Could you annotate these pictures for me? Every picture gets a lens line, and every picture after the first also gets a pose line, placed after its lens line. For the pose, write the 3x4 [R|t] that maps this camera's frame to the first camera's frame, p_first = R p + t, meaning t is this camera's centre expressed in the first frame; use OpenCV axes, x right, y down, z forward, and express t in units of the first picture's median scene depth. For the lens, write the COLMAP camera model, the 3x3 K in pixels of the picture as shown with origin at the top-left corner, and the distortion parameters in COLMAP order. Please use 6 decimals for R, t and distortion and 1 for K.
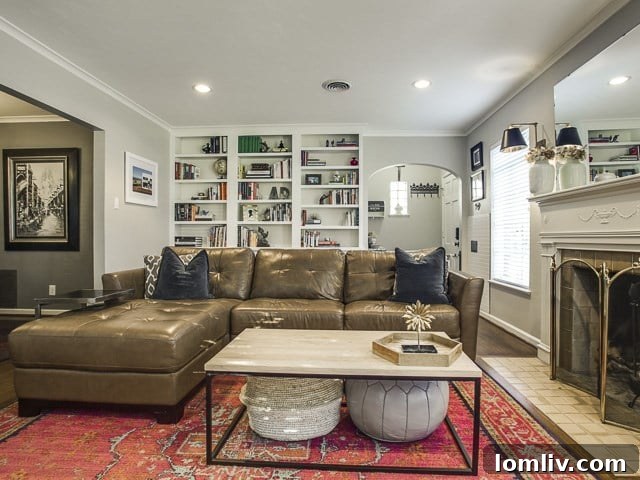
lens RADIAL K [[363.4, 0, 319.4], [0, 363.4, 237.8], [0, 0, 1]] dist [-0.036187, 0.006423]
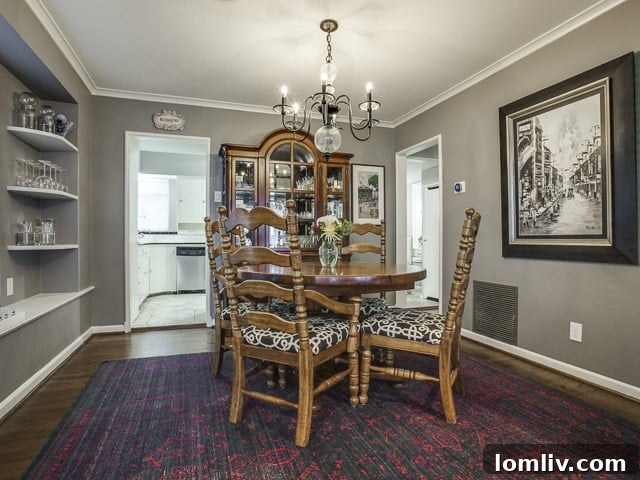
lens RADIAL K [[363.4, 0, 319.4], [0, 363.4, 239.7], [0, 0, 1]] dist [-0.036187, 0.006423]
pose [[0.387059, 0.005158, -0.922040, -0.391972], [-0.000479, 0.999985, 0.005393, 0.000606], [0.922055, -0.001646, 0.387056, 0.415117]]
